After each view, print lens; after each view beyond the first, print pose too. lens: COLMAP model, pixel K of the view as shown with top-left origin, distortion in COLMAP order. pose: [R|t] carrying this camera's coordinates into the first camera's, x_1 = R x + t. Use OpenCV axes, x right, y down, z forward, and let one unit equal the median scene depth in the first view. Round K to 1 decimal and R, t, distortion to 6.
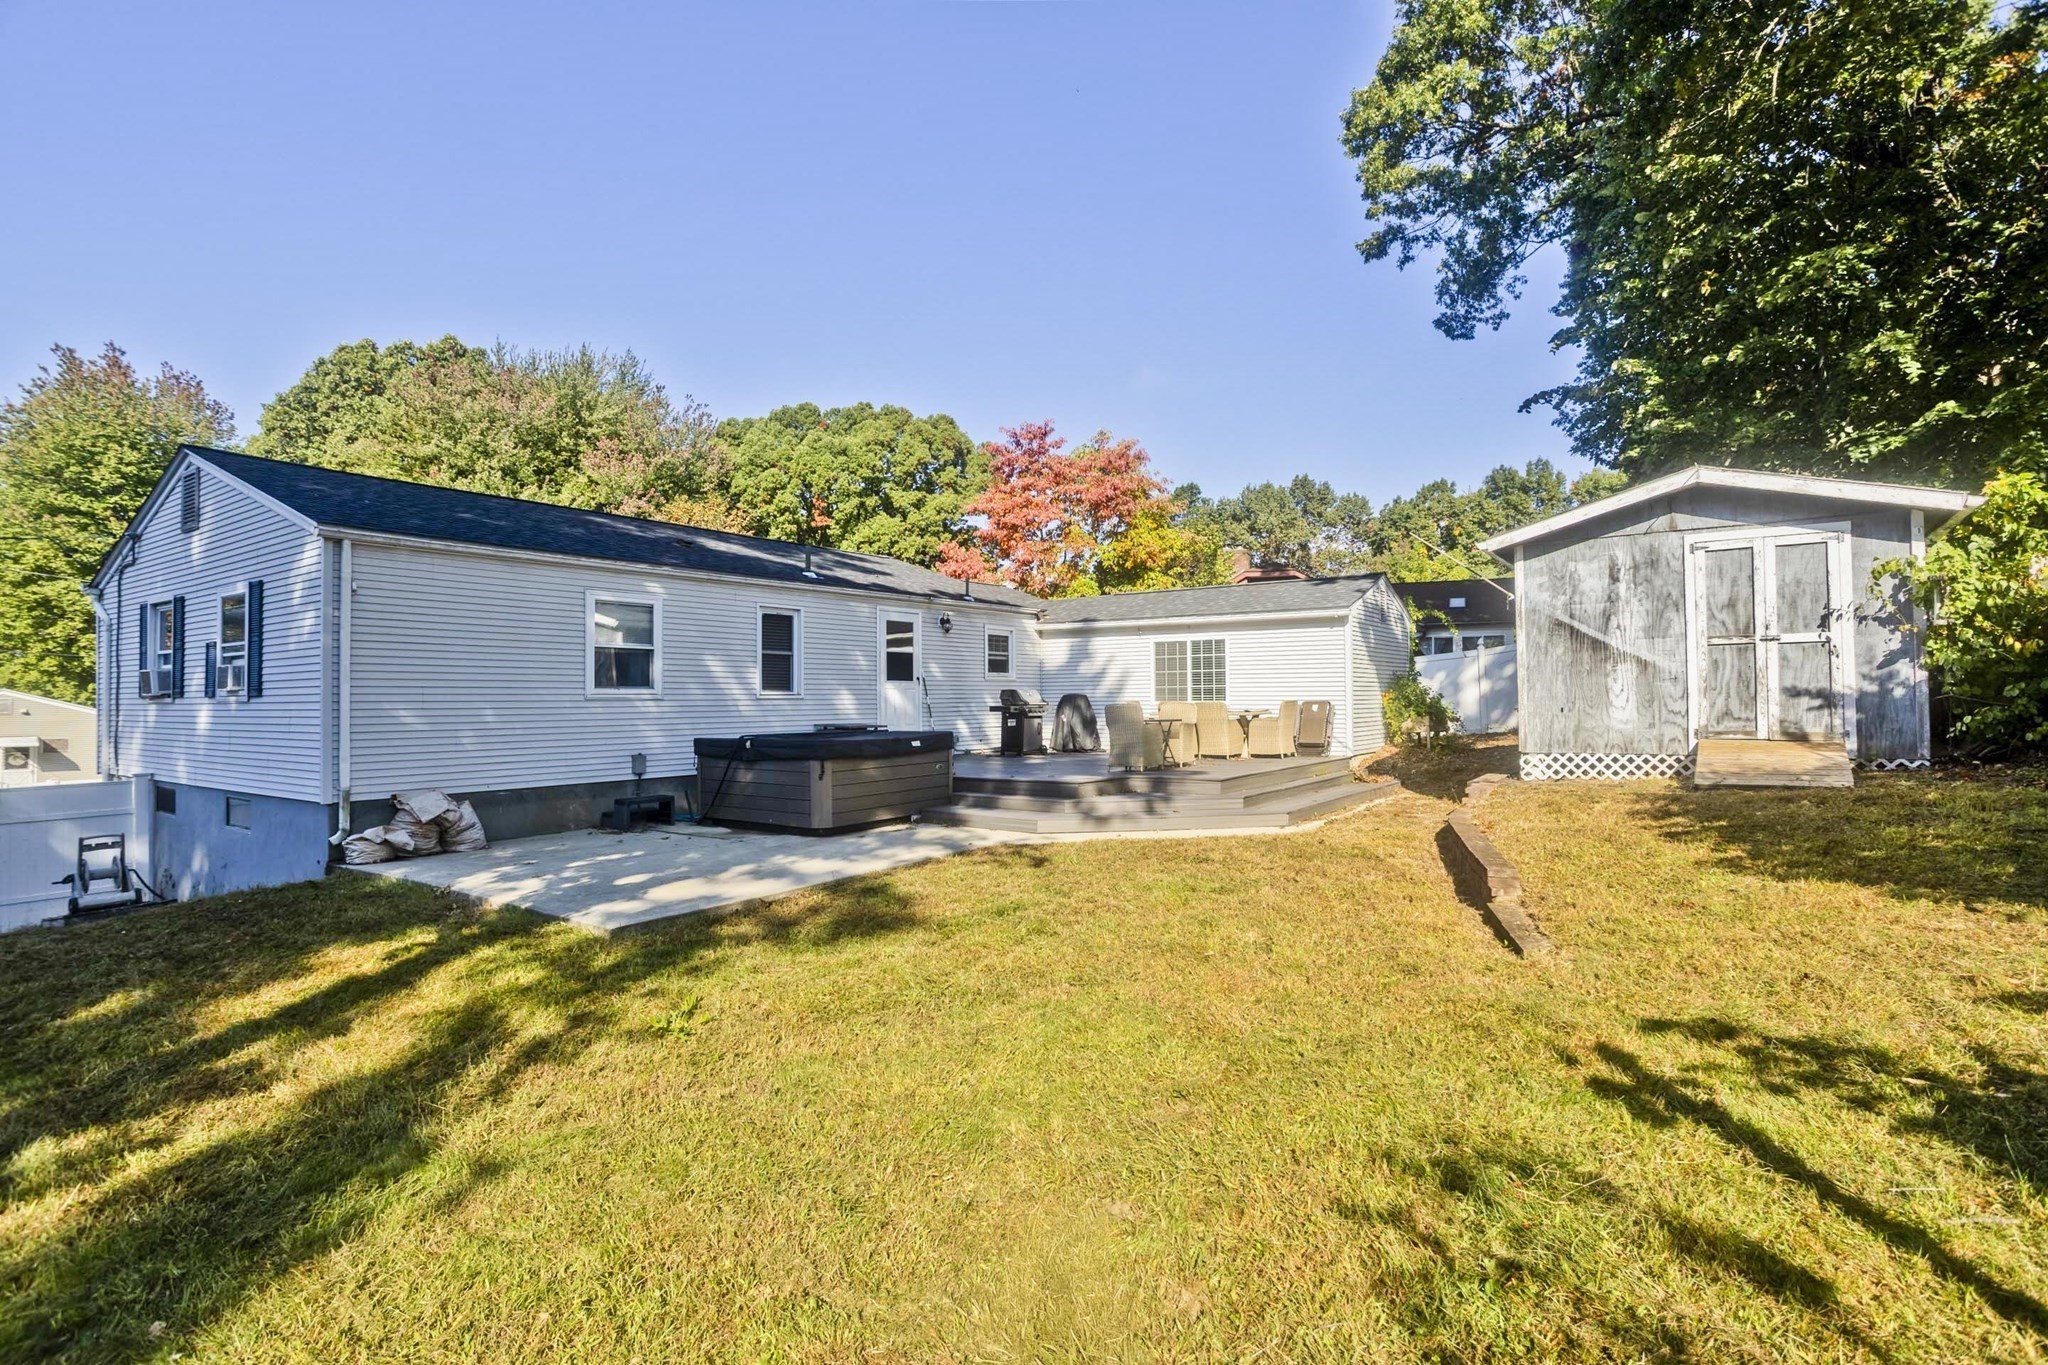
lens RADIAL K [[990.7, 0, 1033.8], [0, 990.7, 680.5], [0, 0, 1]] dist [-0.055186, 0.035423]
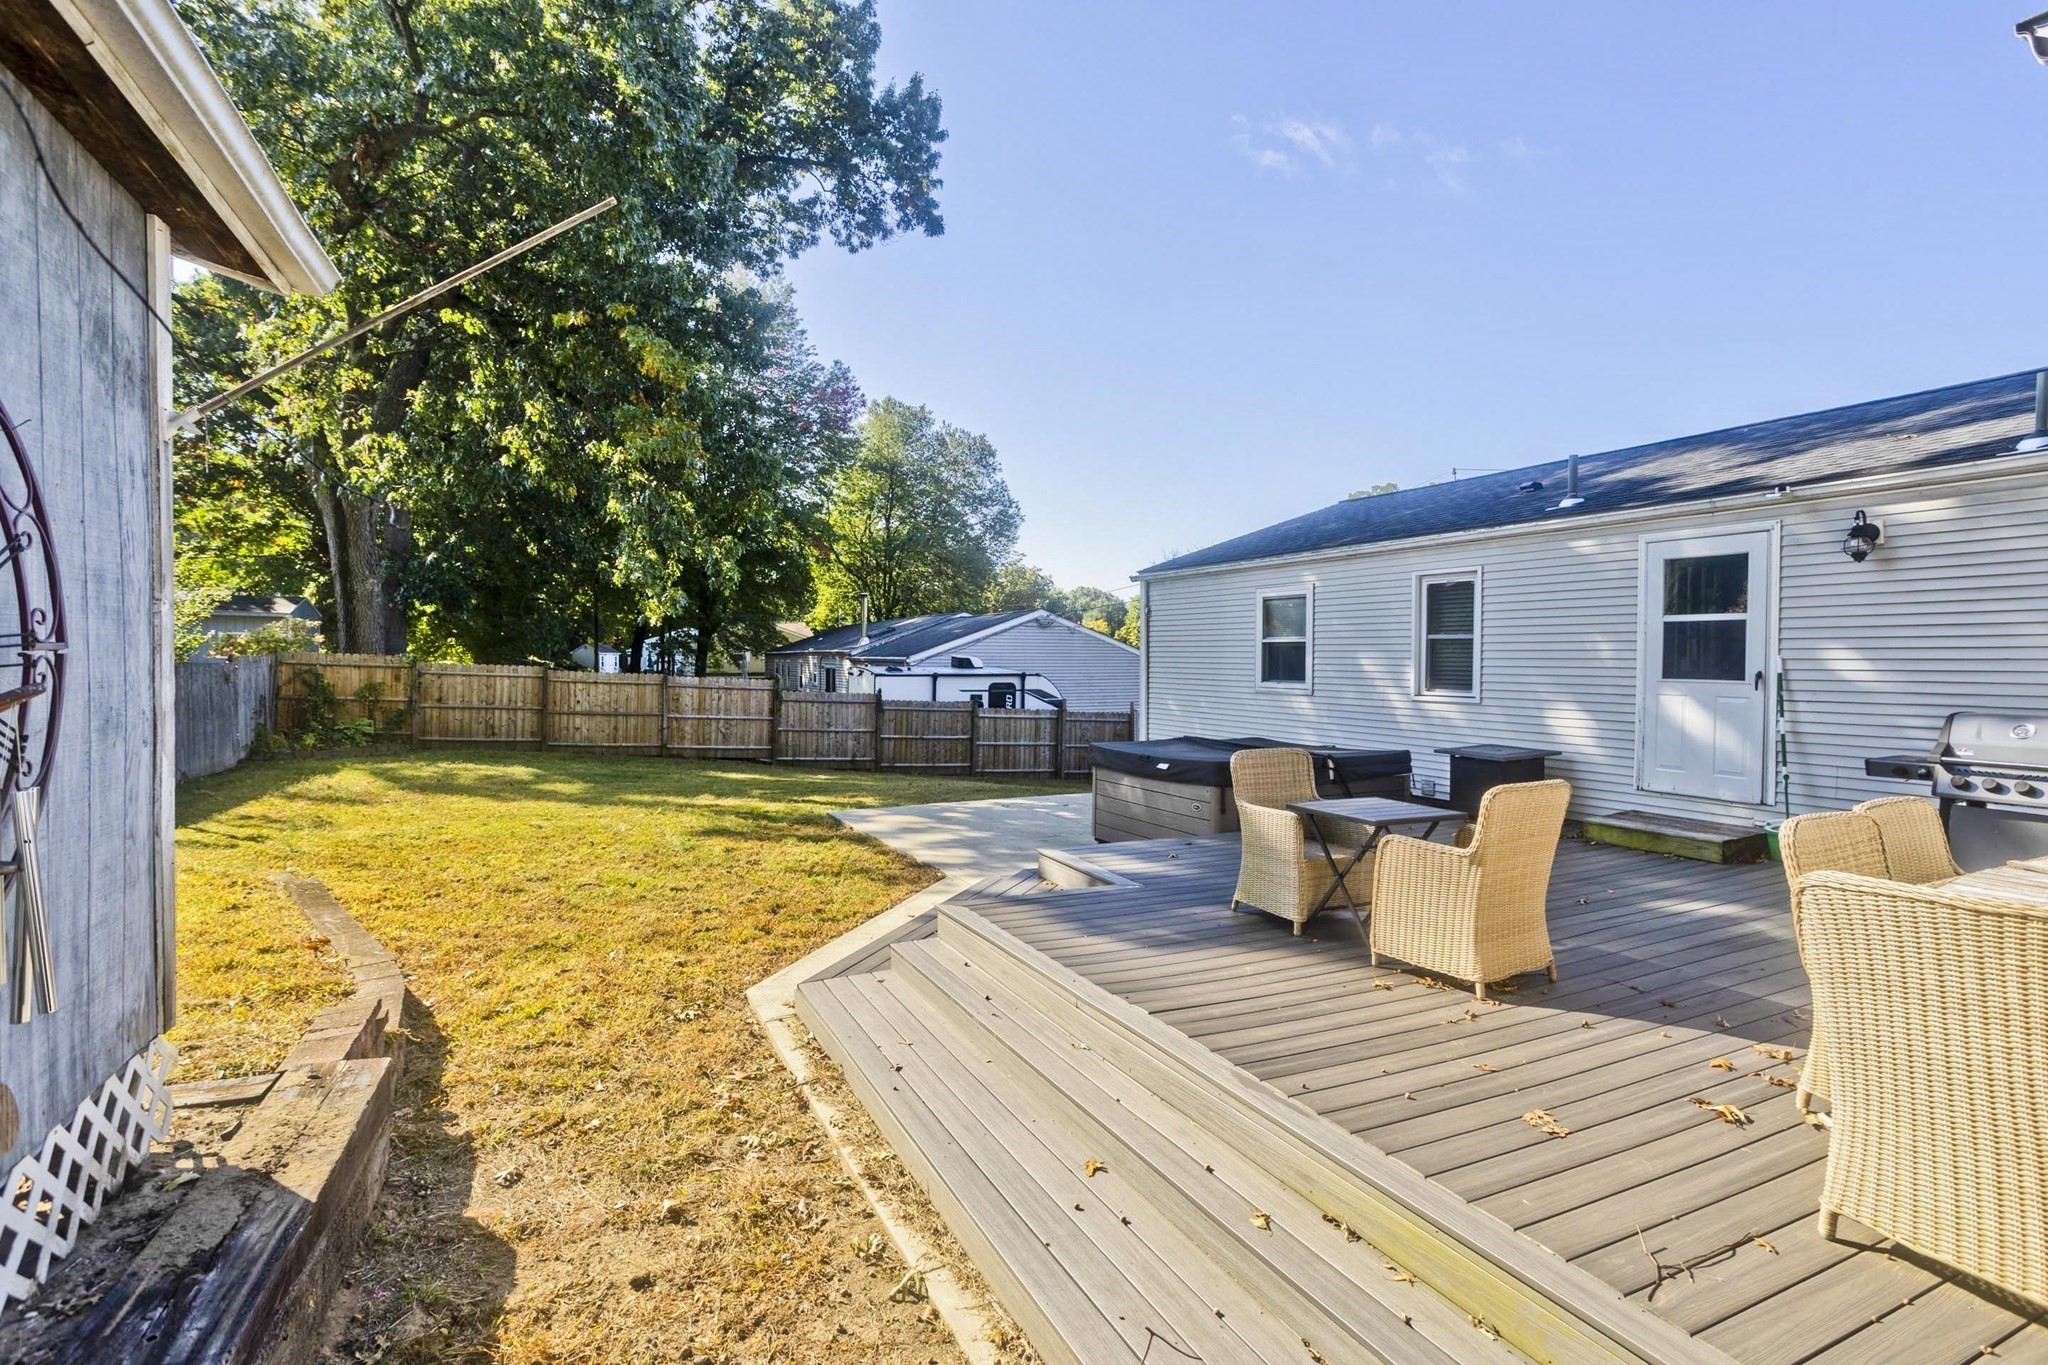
lens RADIAL K [[983.2, 0, 1031.8], [0, 983.2, 679.6], [0, 0, 1]] dist [-0.056355, 0.037368]
pose [[-0.496965, 0.028261, -0.867310, 0.392334], [0.017889, 0.999591, 0.022321, -0.014489], [0.867586, -0.004423, -0.497267, 0.861045]]
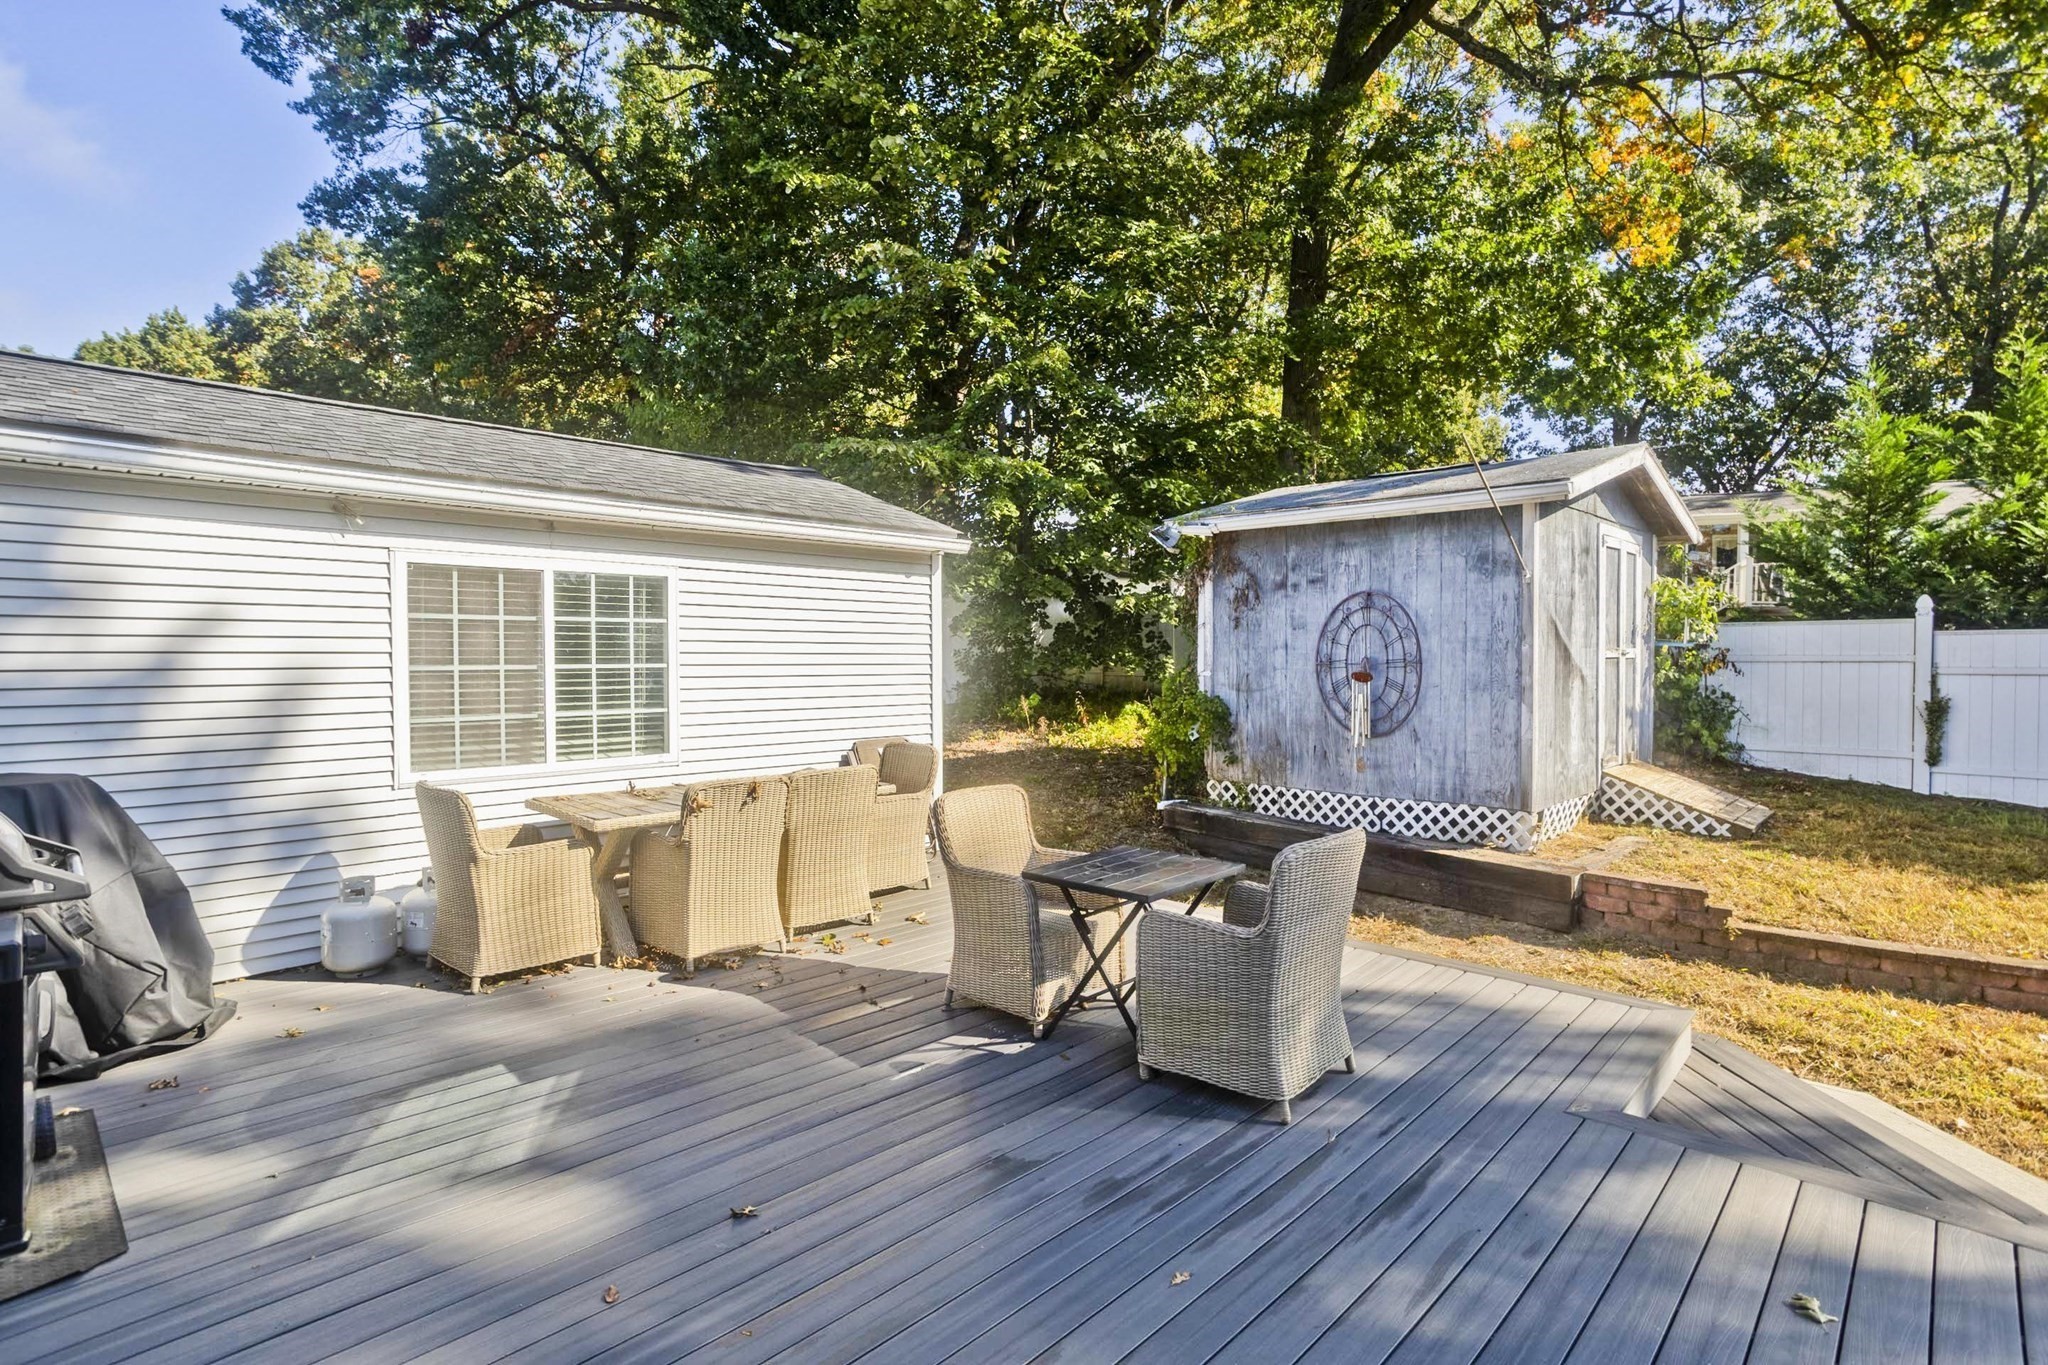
lens RADIAL K [[990.7, 0, 1033.8], [0, 990.7, 680.5], [0, 0, 1]] dist [-0.055186, 0.035423]
pose [[0.164716, -0.018947, 0.986159, -0.128692], [-0.020604, 0.999531, 0.022646, -0.015361], [-0.986126, -0.024049, 0.164248, 0.796593]]
